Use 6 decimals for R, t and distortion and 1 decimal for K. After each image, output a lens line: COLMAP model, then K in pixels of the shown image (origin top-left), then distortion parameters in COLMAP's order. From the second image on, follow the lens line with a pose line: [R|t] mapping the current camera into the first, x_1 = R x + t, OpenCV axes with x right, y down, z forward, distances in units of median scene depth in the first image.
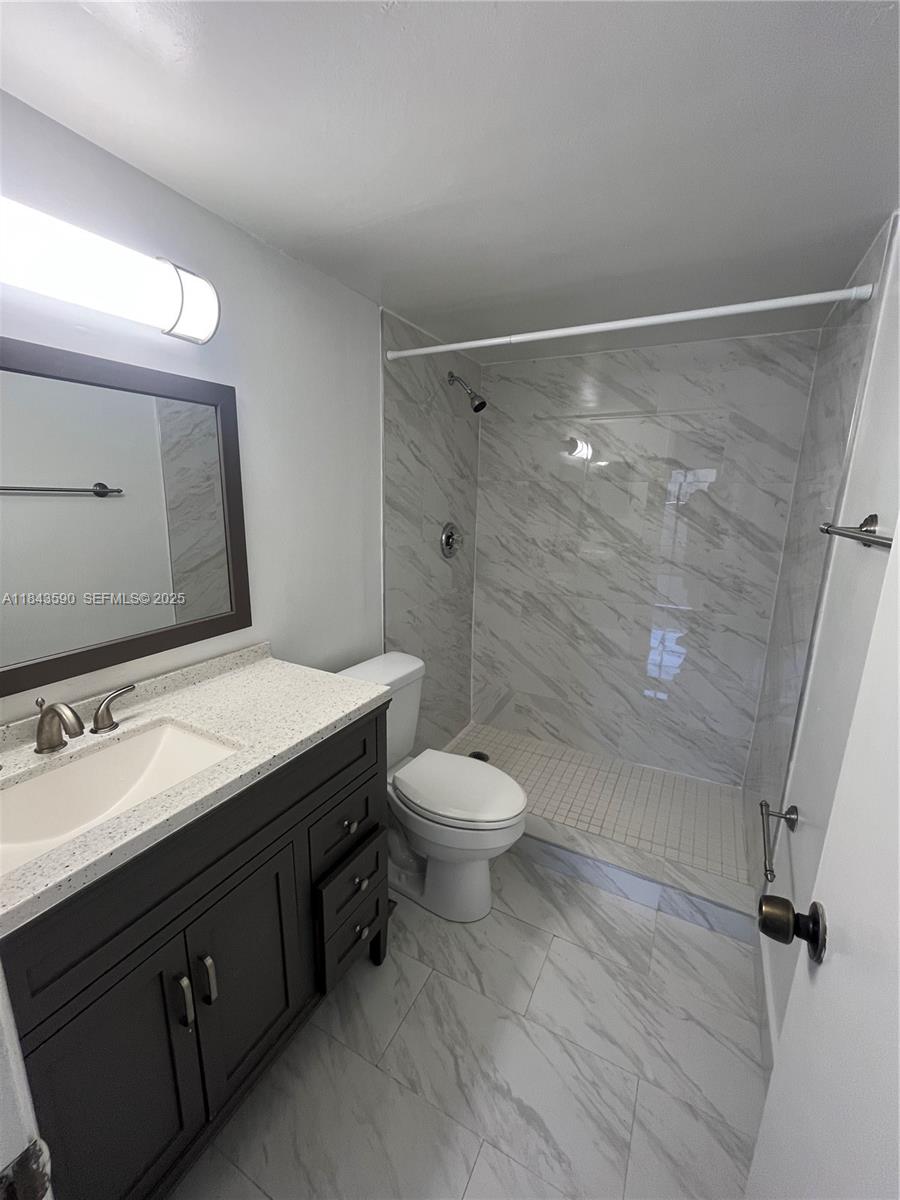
lens RADIAL K [[487.6, 0, 450.5], [0, 487.6, 600.9], [0, 0, 1]] dist [-0.001150, -0.000673]
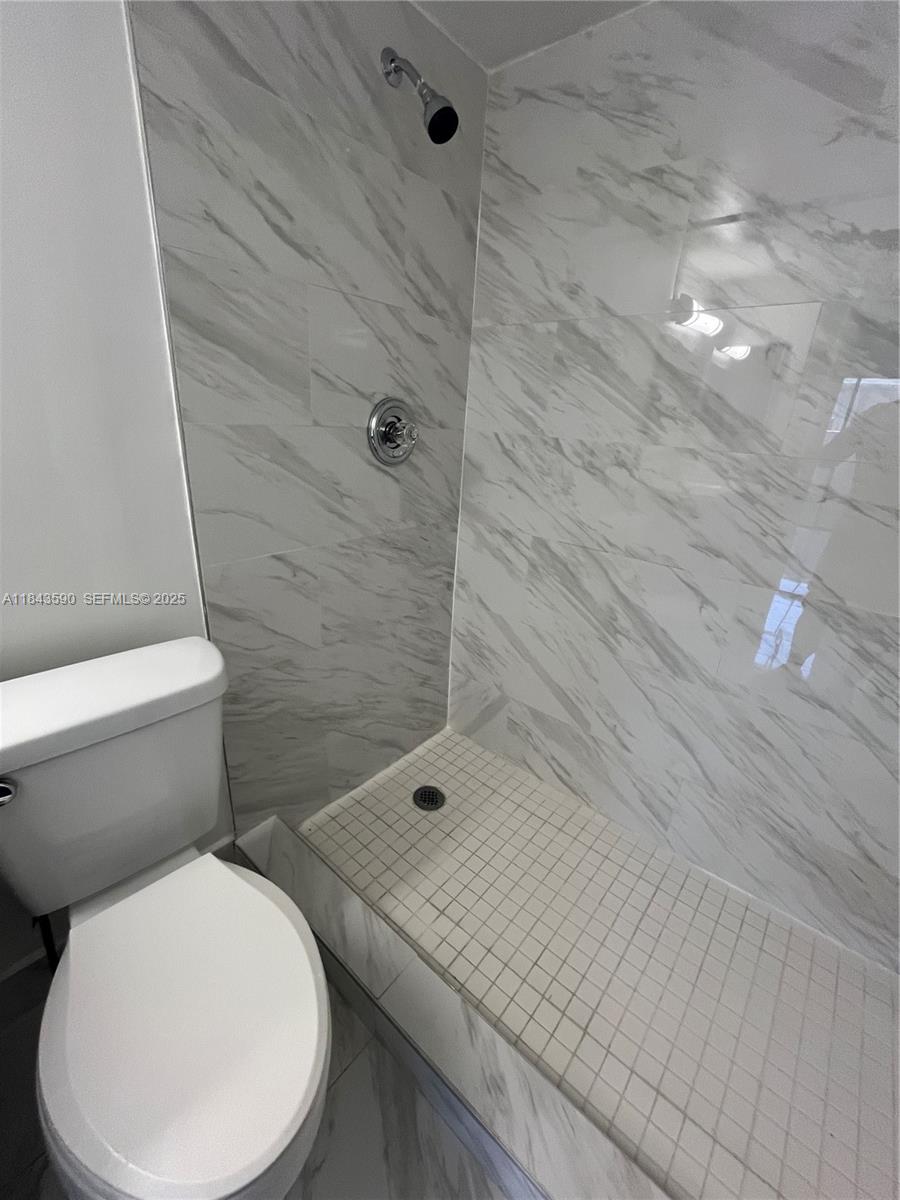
lens RADIAL K [[487.6, 0, 450.3], [0, 487.6, 600.3], [0, 0, 1]] dist [-0.001150, -0.000673]
pose [[0.975760, 0.109691, -0.189370, 0.180155], [-0.082806, 0.986037, 0.144482, -0.021840], [0.202574, -0.125298, 0.971218, 0.444243]]
